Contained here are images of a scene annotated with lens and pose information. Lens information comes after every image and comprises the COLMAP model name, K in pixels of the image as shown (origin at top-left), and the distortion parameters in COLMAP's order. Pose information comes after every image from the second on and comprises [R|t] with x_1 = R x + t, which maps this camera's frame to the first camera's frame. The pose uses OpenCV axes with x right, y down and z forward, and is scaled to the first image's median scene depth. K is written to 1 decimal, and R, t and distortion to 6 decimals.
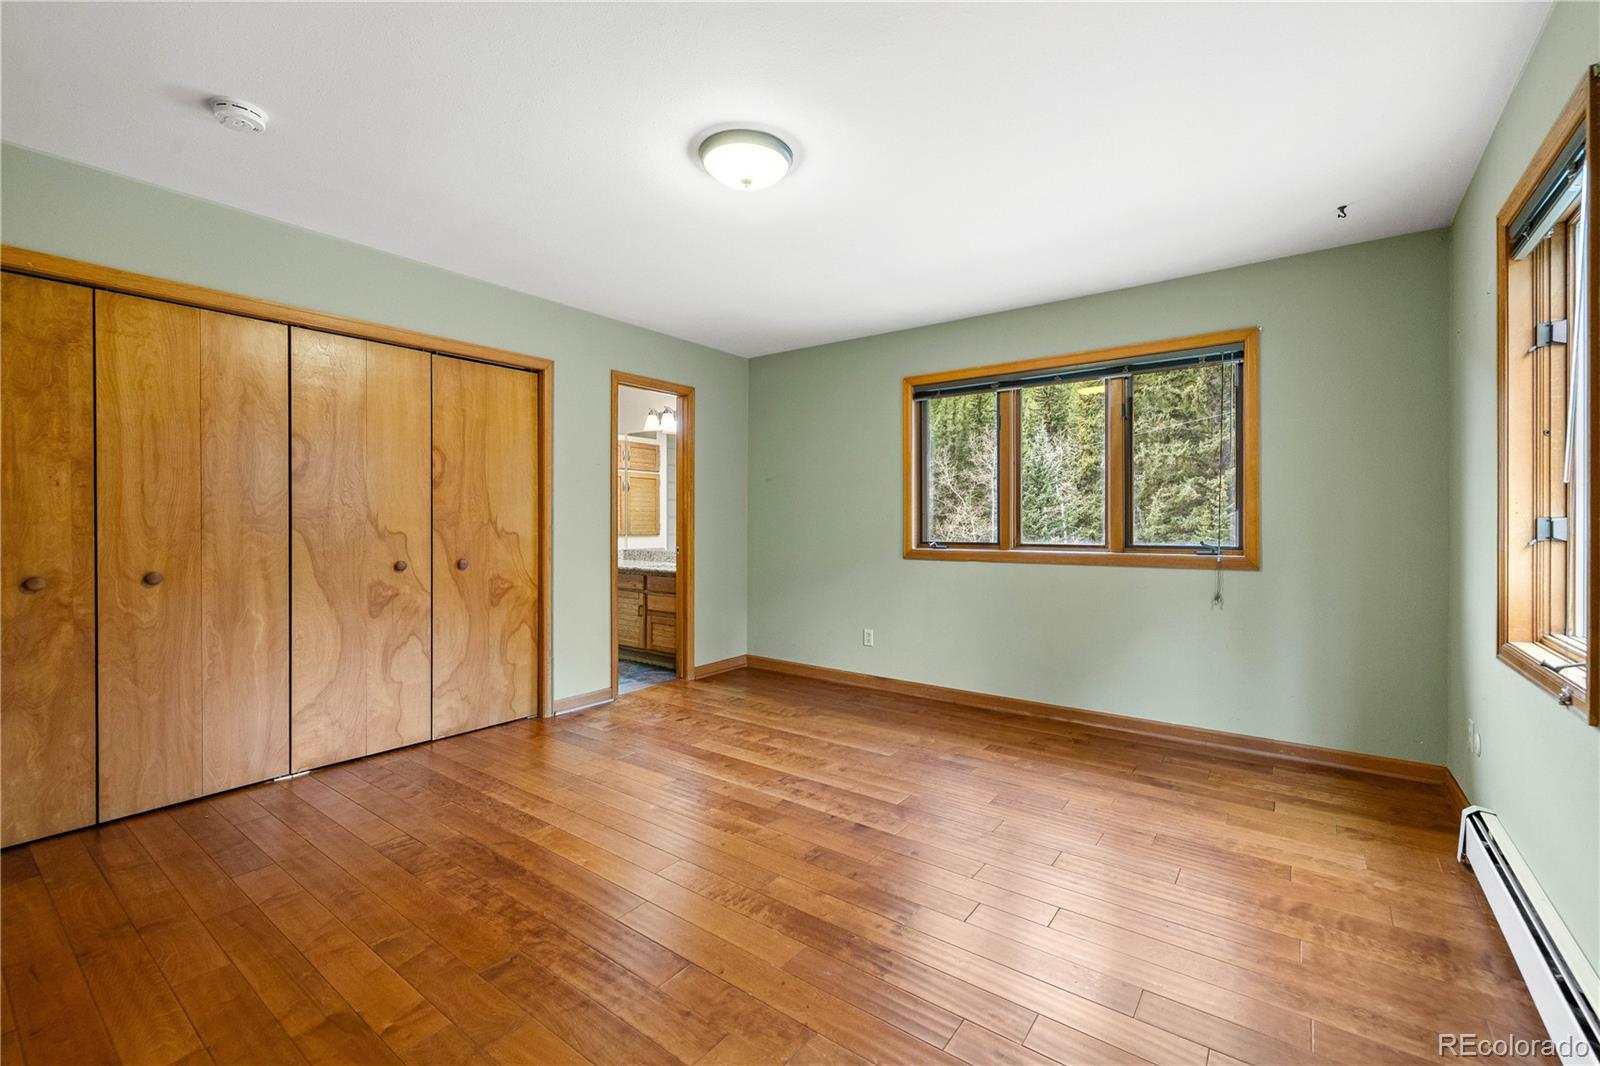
lens RADIAL K [[673.0, 0, 797.1], [0, 673.0, 522.9], [0, 0, 1]] dist [-0.000794, 0.000008]
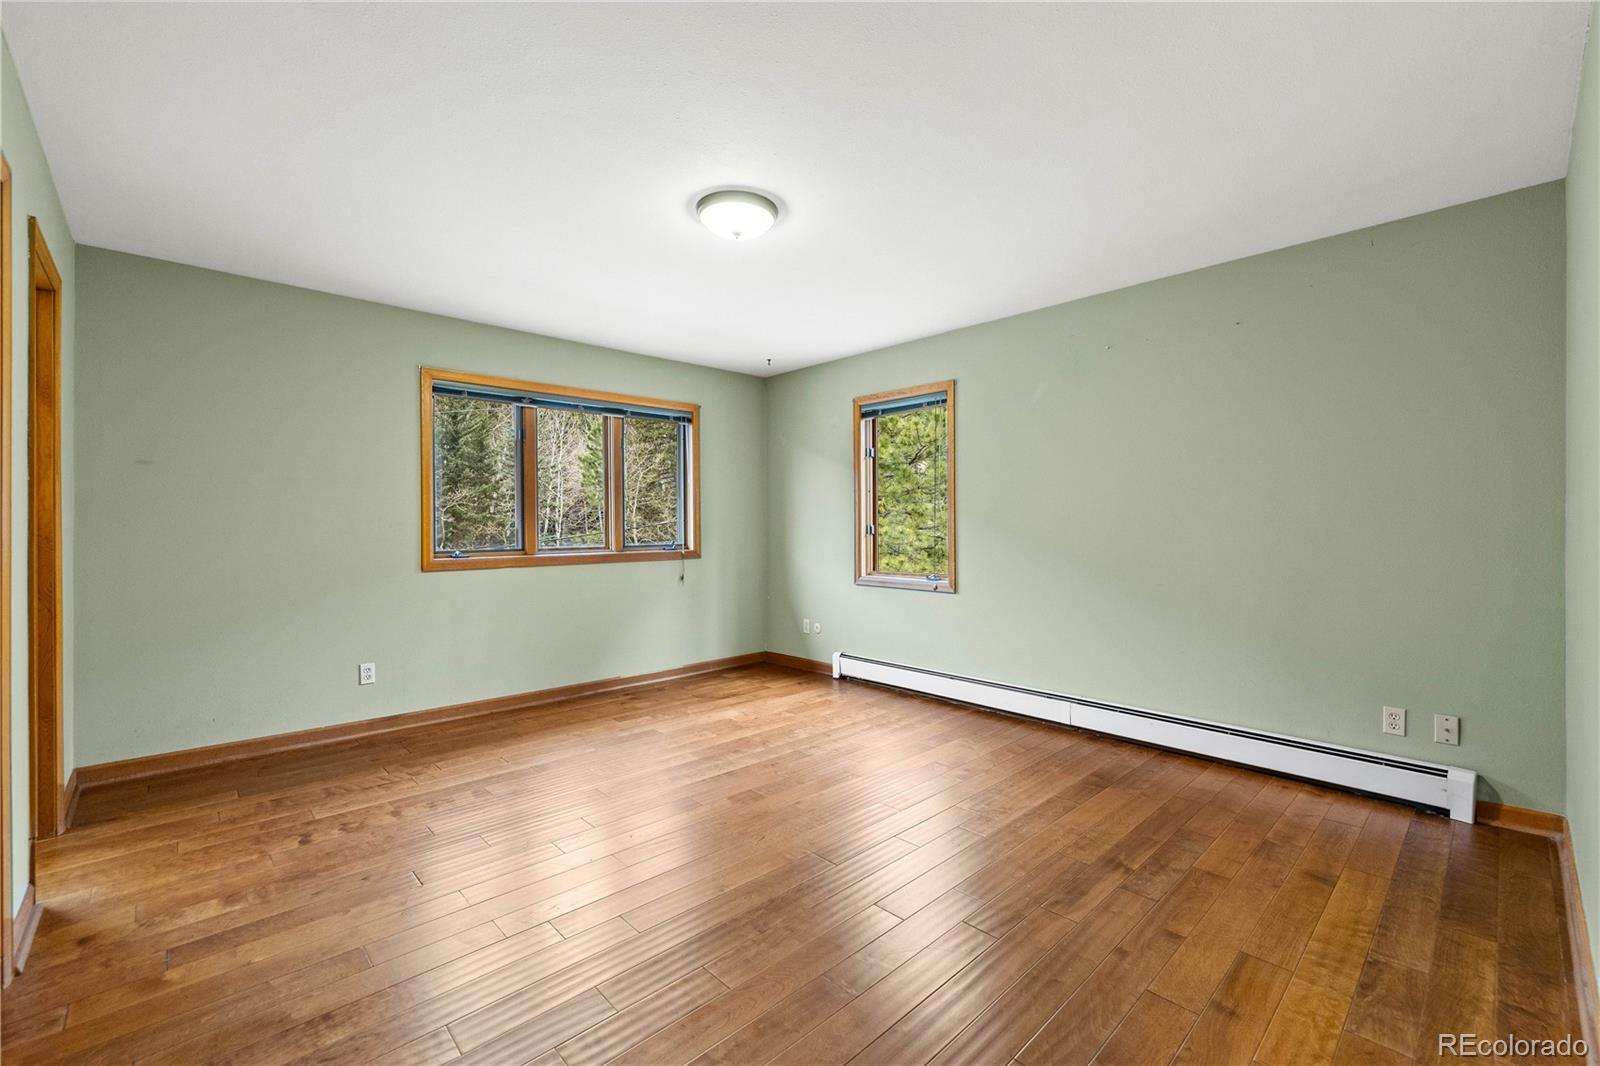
lens RADIAL K [[673.0, 0, 797.1], [0, 673.0, 522.9], [0, 0, 1]] dist [-0.000794, 0.000008]
pose [[0.165470, 0.003094, 0.986210, -0.740038], [0.003757, 0.999986, -0.003768, -0.006564], [-0.986208, 0.004329, 0.165456, 0.437933]]
